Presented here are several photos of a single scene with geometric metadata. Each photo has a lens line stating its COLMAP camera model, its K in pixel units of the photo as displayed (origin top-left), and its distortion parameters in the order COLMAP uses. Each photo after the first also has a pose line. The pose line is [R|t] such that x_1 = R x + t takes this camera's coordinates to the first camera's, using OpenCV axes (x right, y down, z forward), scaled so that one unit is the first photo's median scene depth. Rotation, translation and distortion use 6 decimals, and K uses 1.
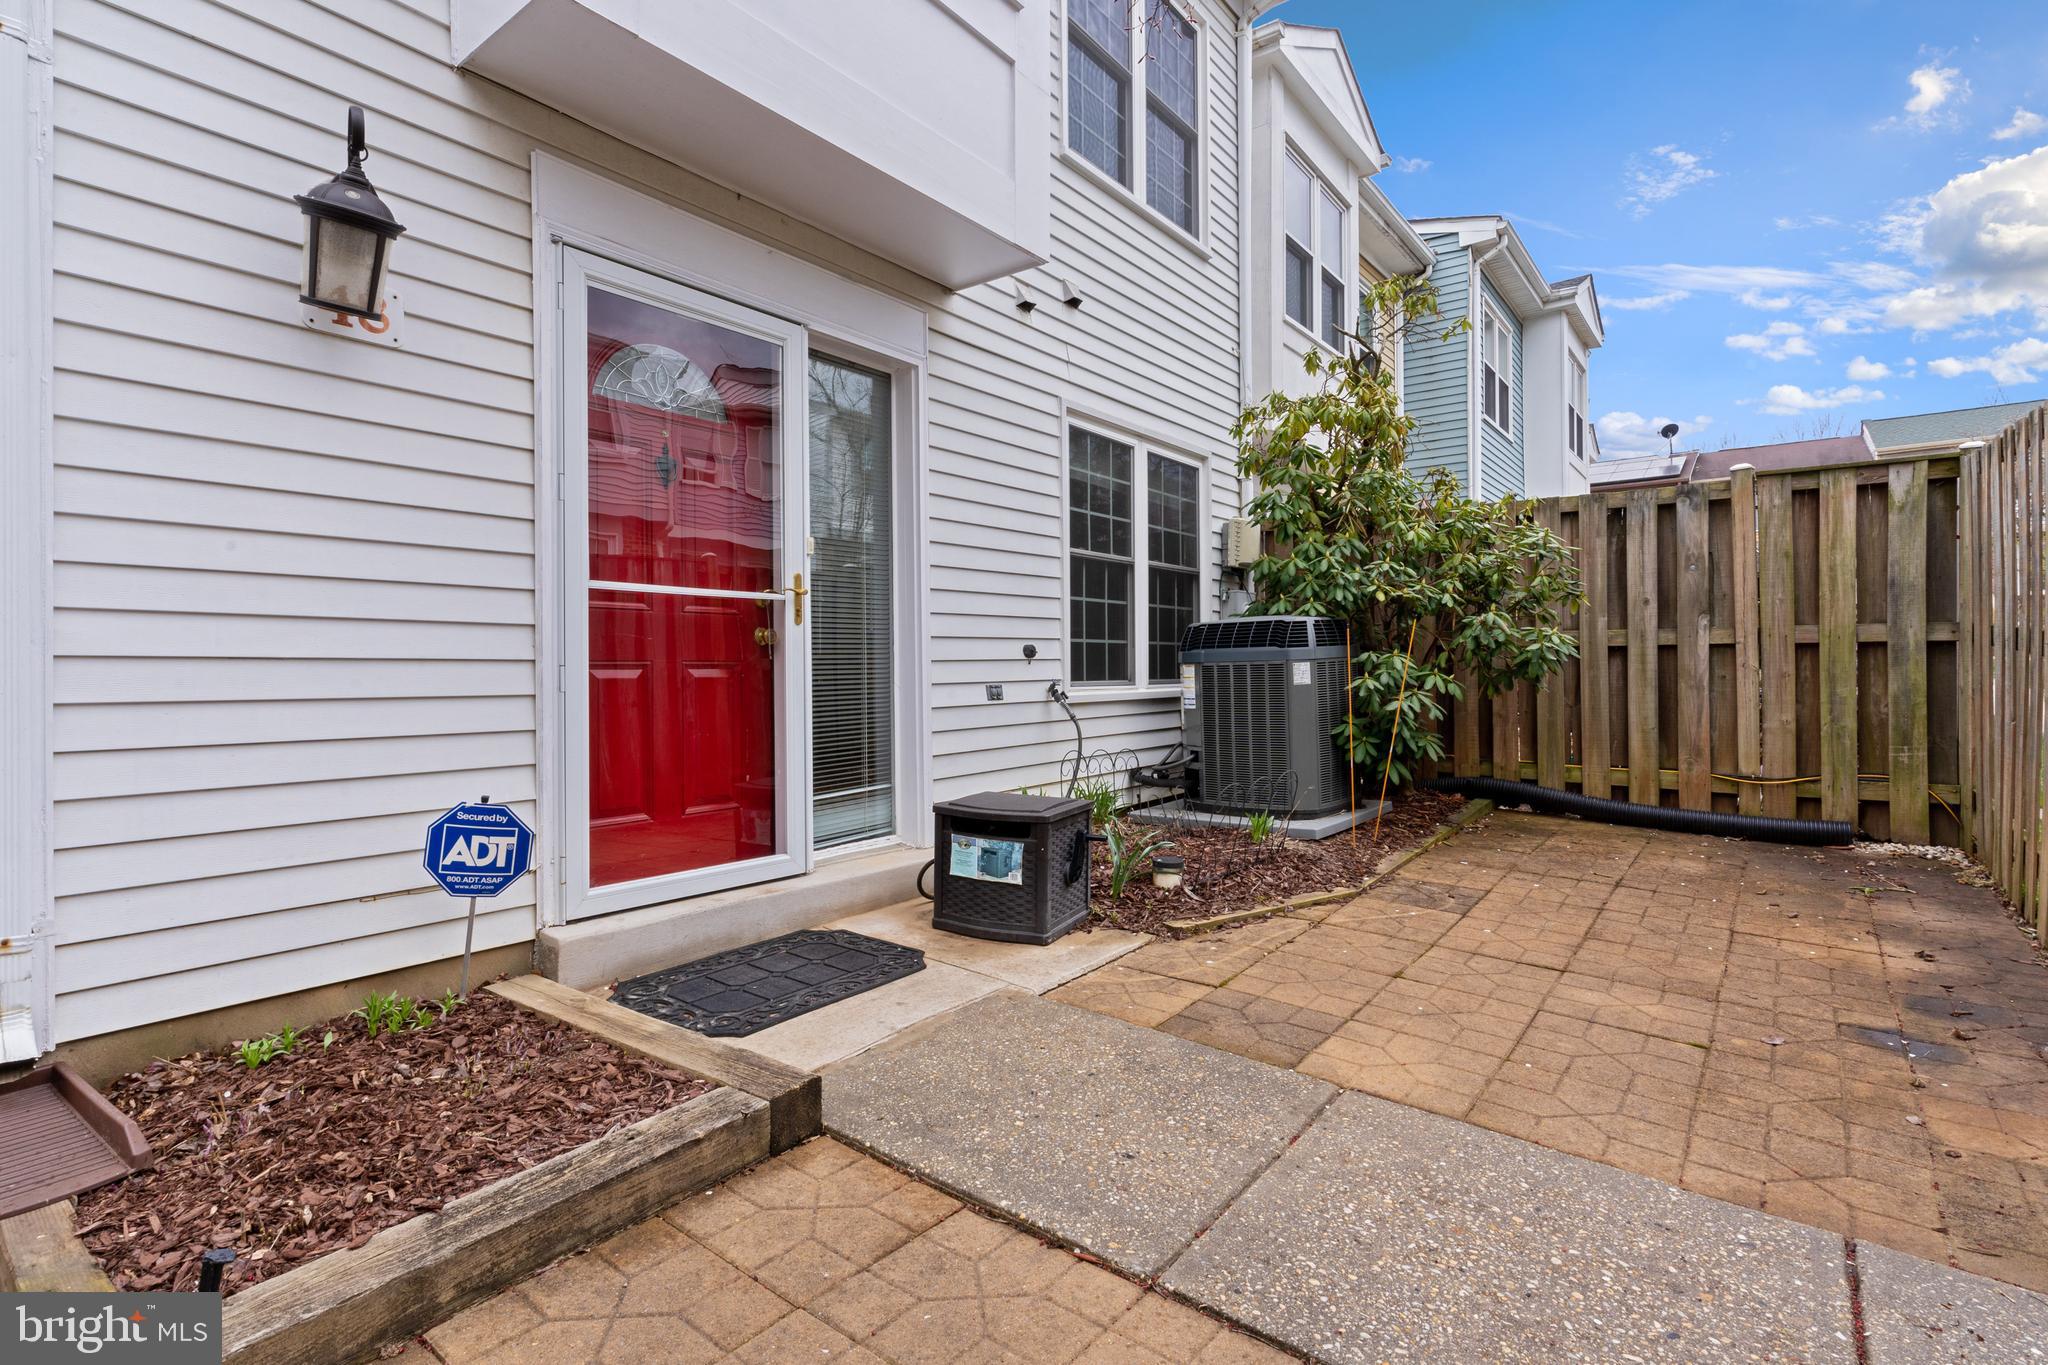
lens RADIAL K [[987.3, 0, 1028.9], [0, 987.3, 661.6], [0, 0, 1]] dist [0.005081, 0.001046]
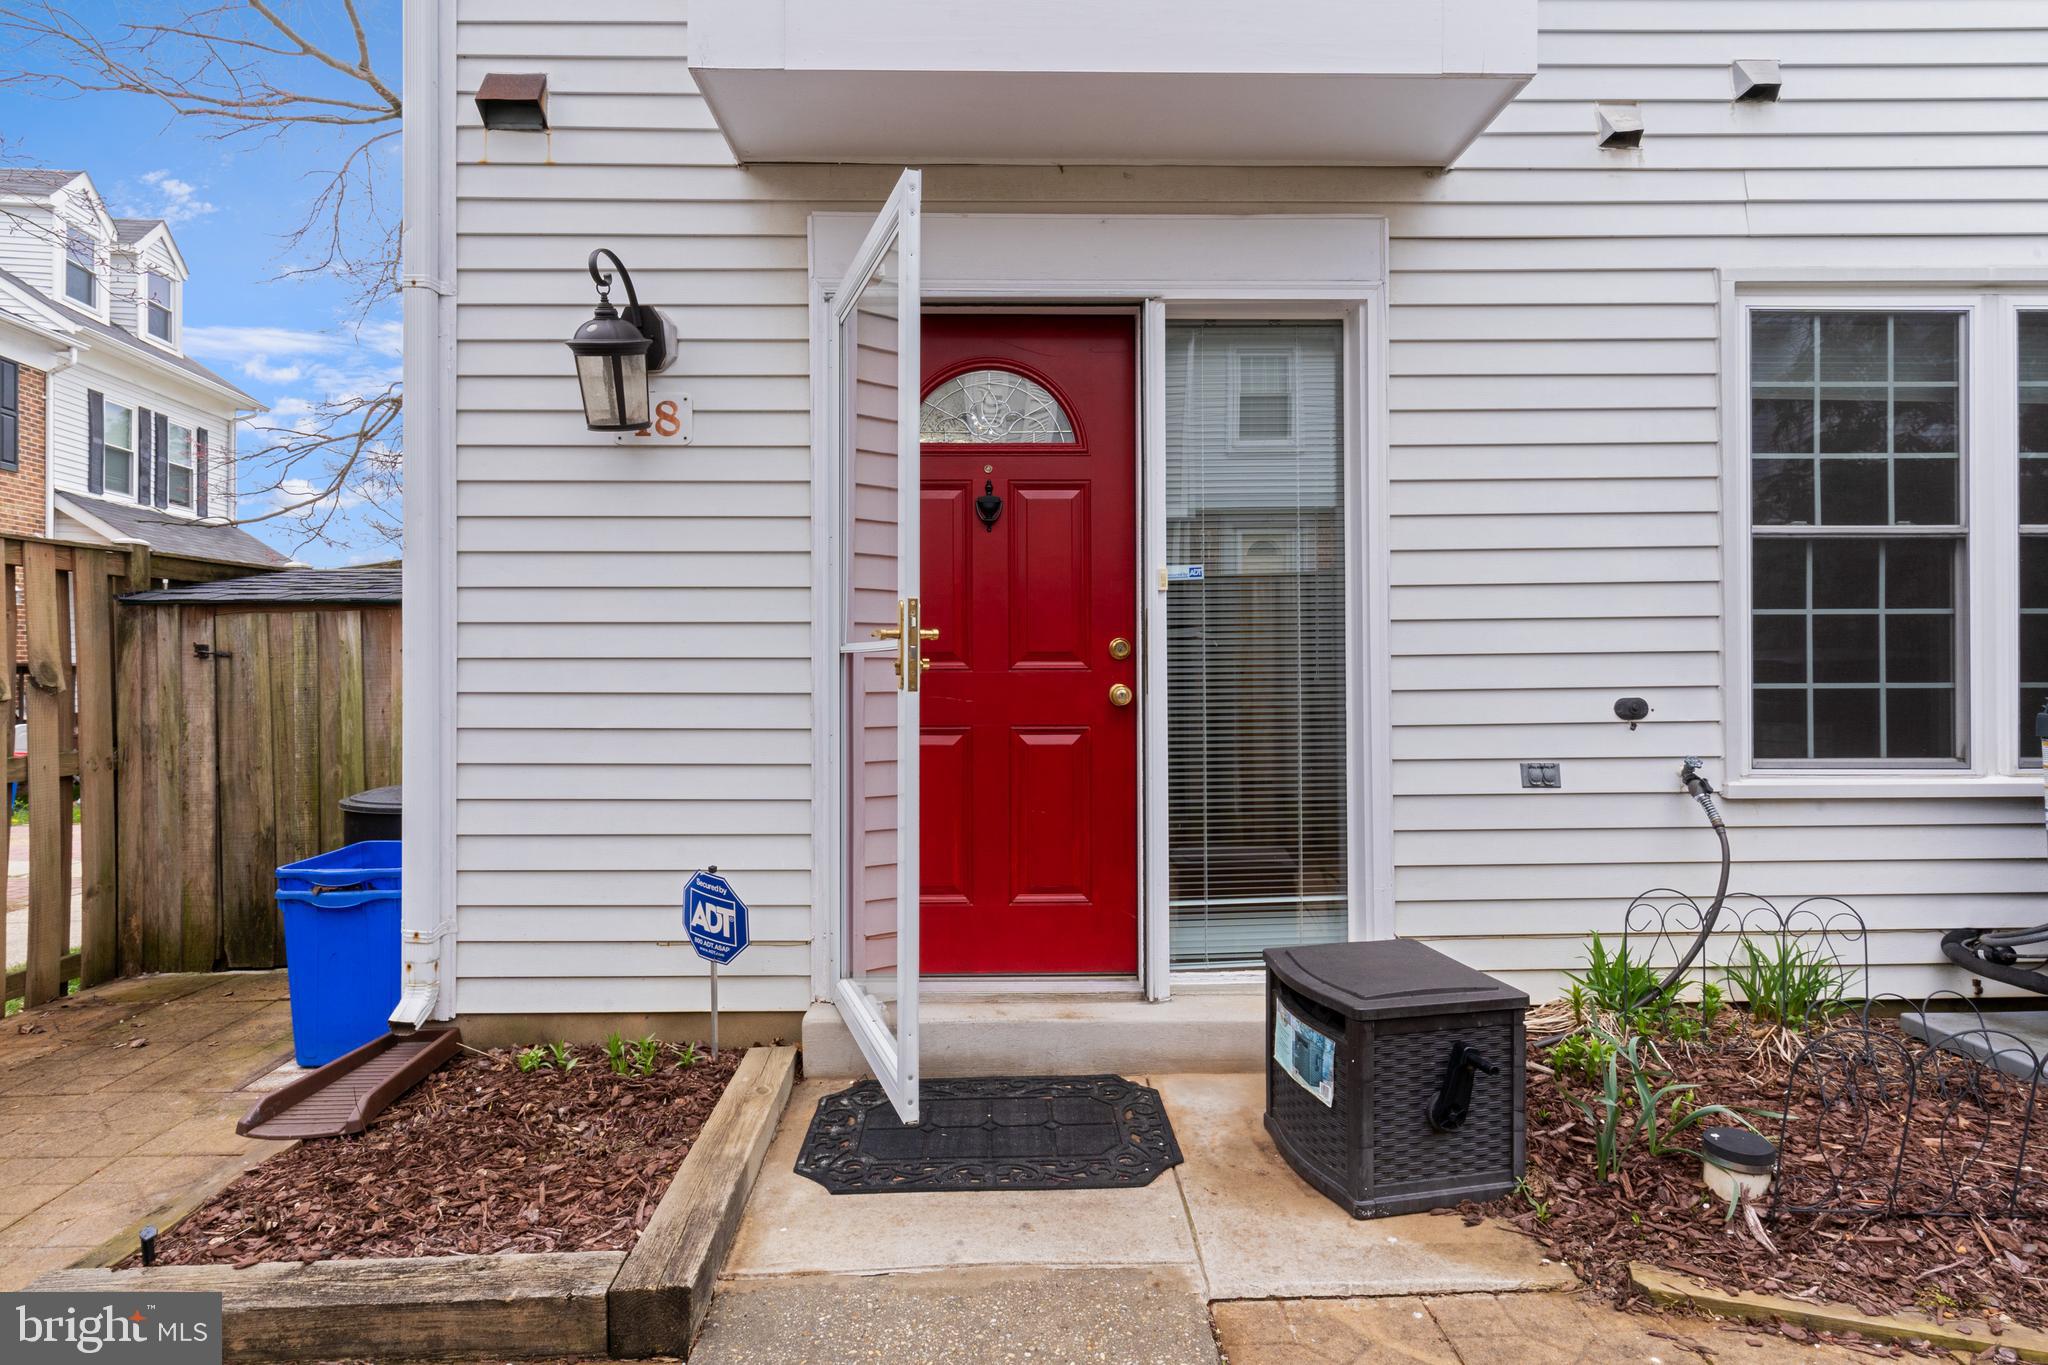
lens RADIAL K [[1089.3, 0, 1016.2], [0, 1089.3, 665.1], [0, 0, 1]] dist [0.002193, -0.000293]
pose [[0.618936, 0.001050, -0.785441, 0.412174], [0.004426, 0.999979, 0.004824, -0.059728], [0.785429, -0.006462, 0.618918, 0.412721]]
